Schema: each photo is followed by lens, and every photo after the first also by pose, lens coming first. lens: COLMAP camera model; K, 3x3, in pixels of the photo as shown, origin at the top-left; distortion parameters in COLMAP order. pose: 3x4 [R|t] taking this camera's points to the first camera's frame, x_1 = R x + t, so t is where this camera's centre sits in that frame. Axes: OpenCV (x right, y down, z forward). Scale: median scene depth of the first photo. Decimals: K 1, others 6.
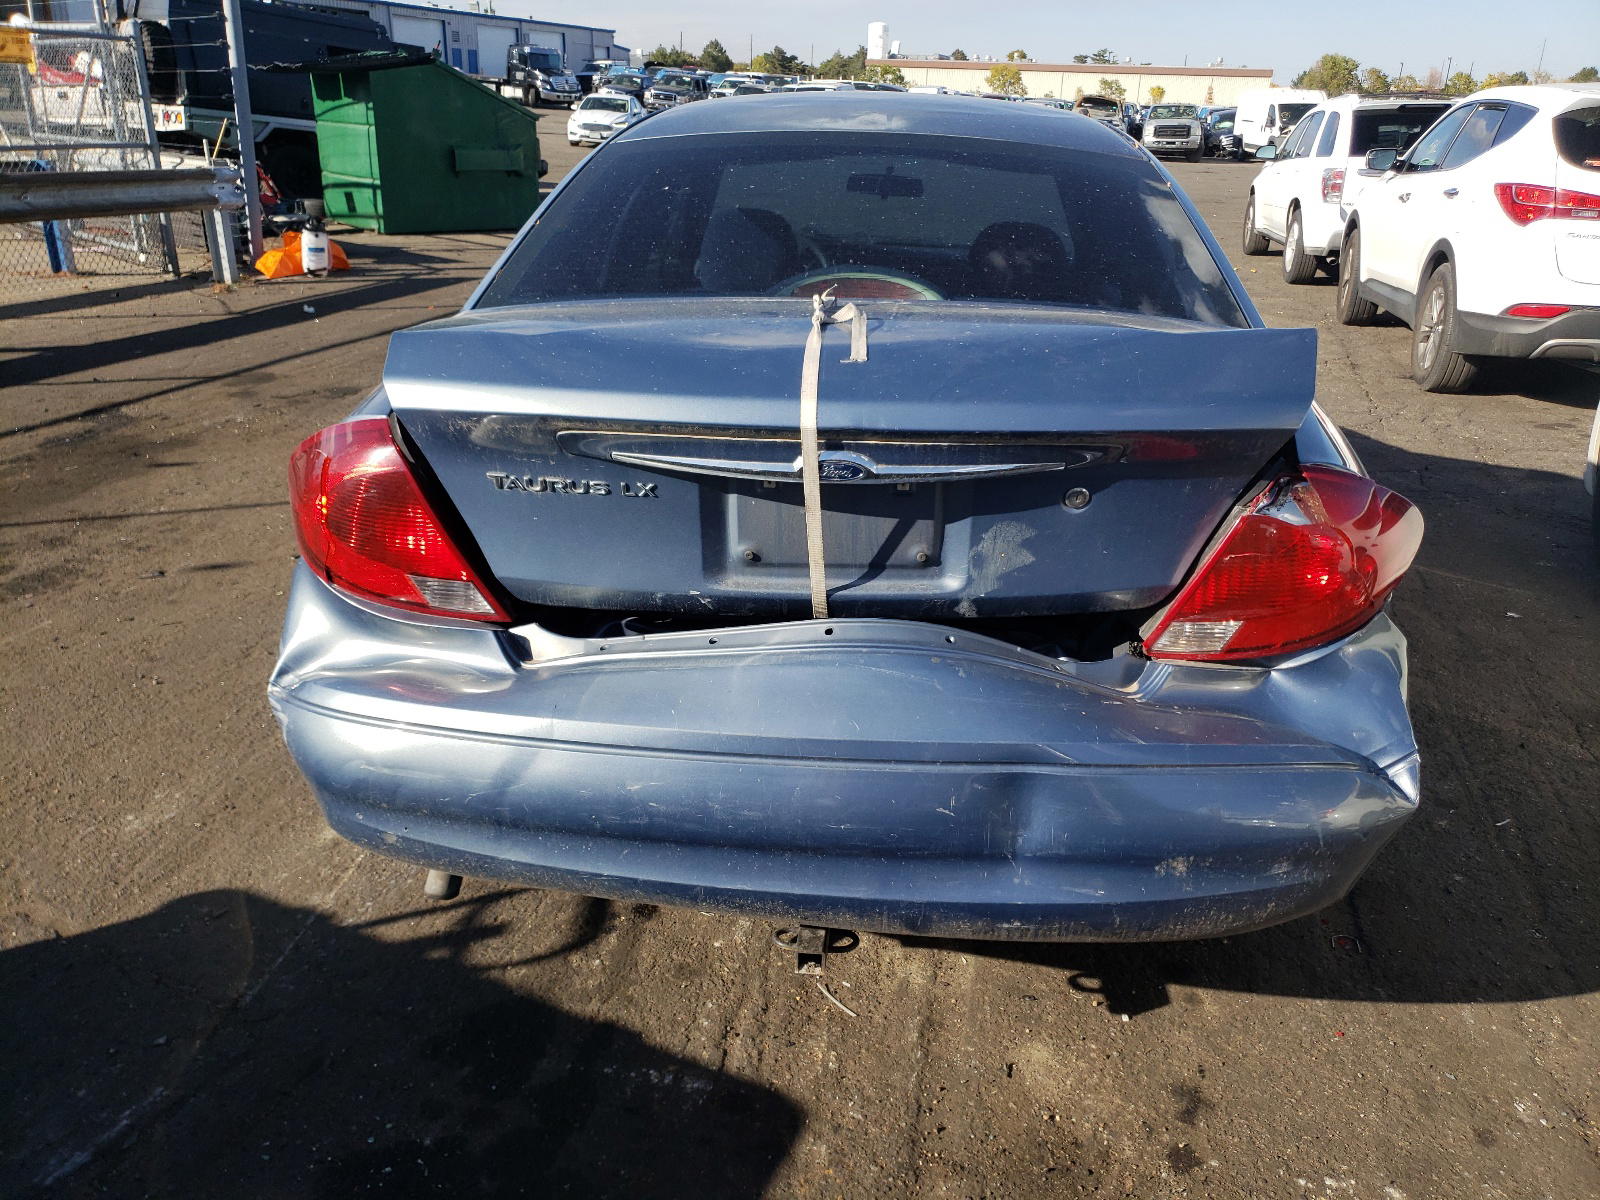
lens RADIAL K [[1342.3, 0, 802.3], [0, 1342.3, 602.9], [0, 0, 1]] dist [0.011635, 0.006628]
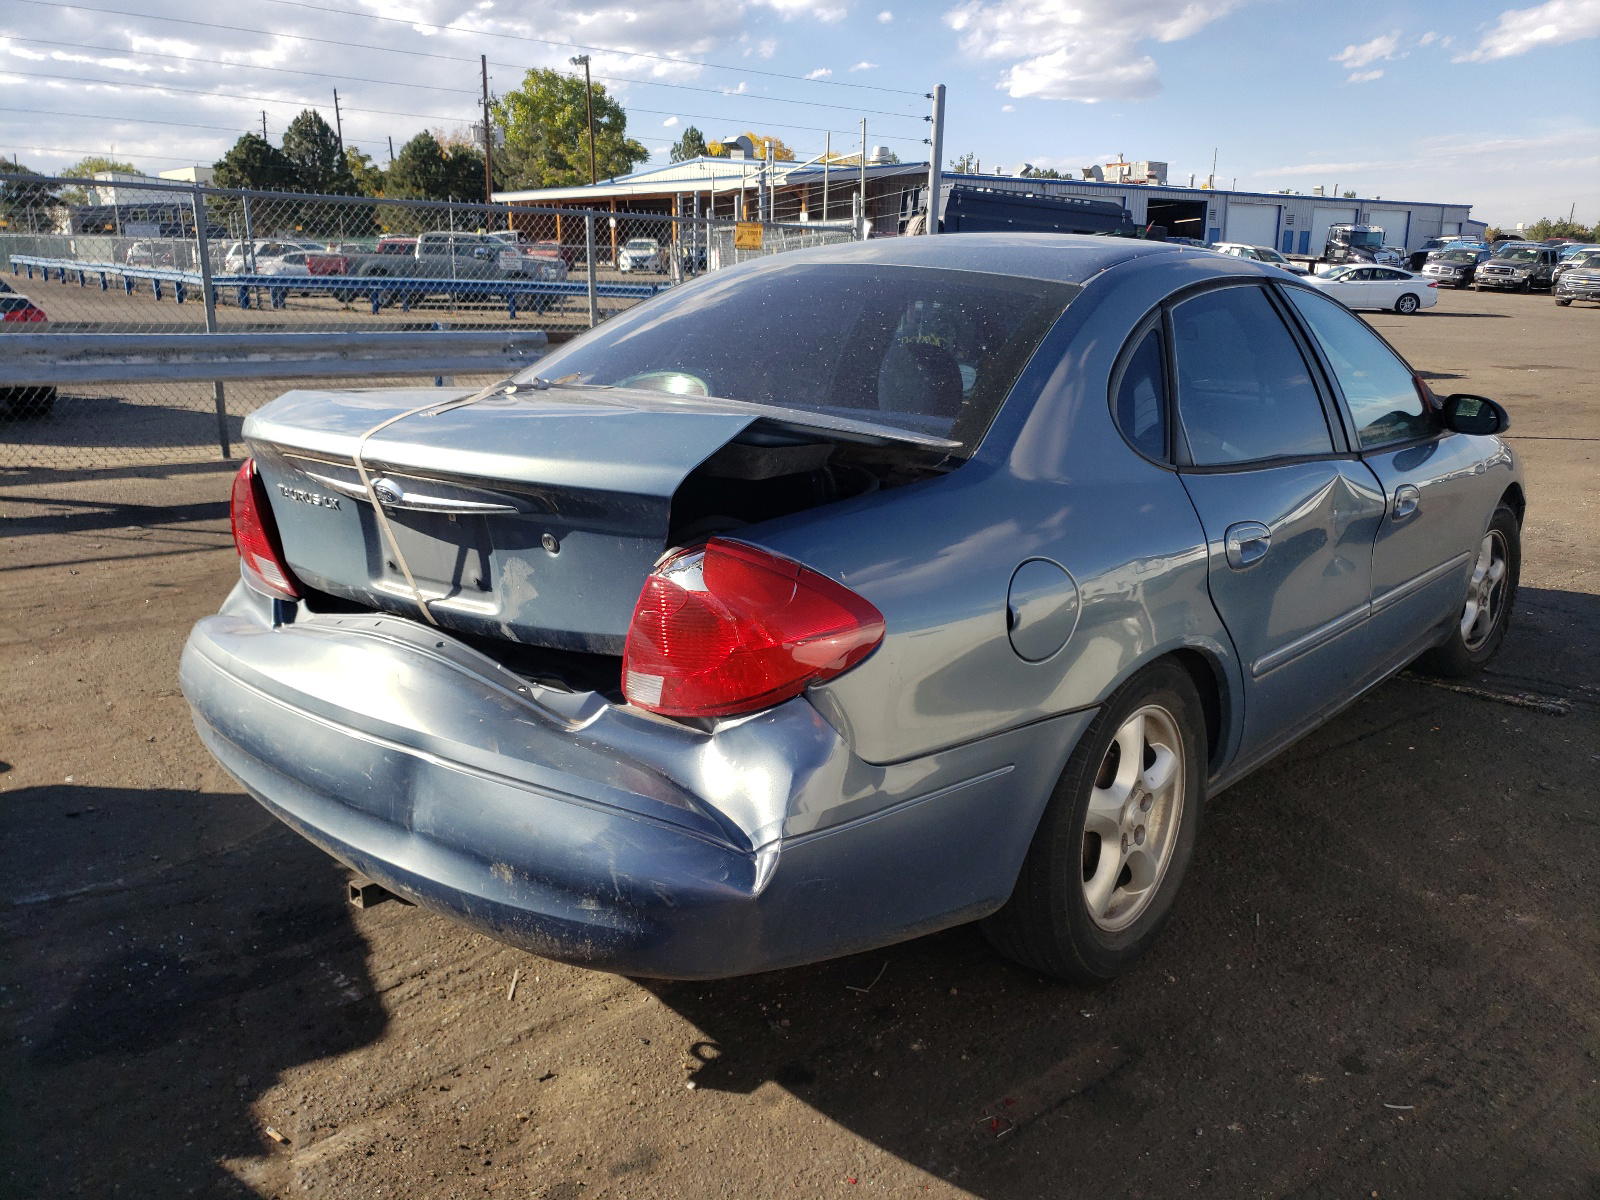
lens RADIAL K [[1342.3, 0, 796.9], [0, 1342.3, 602.9], [0, 0, 1]] dist [0.011635, 0.006628]
pose [[0.787864, 0.127806, -0.602442, 0.846139], [-0.203910, 0.977188, -0.059364, -0.002133], [0.581112, 0.169615, 0.795952, 0.176510]]
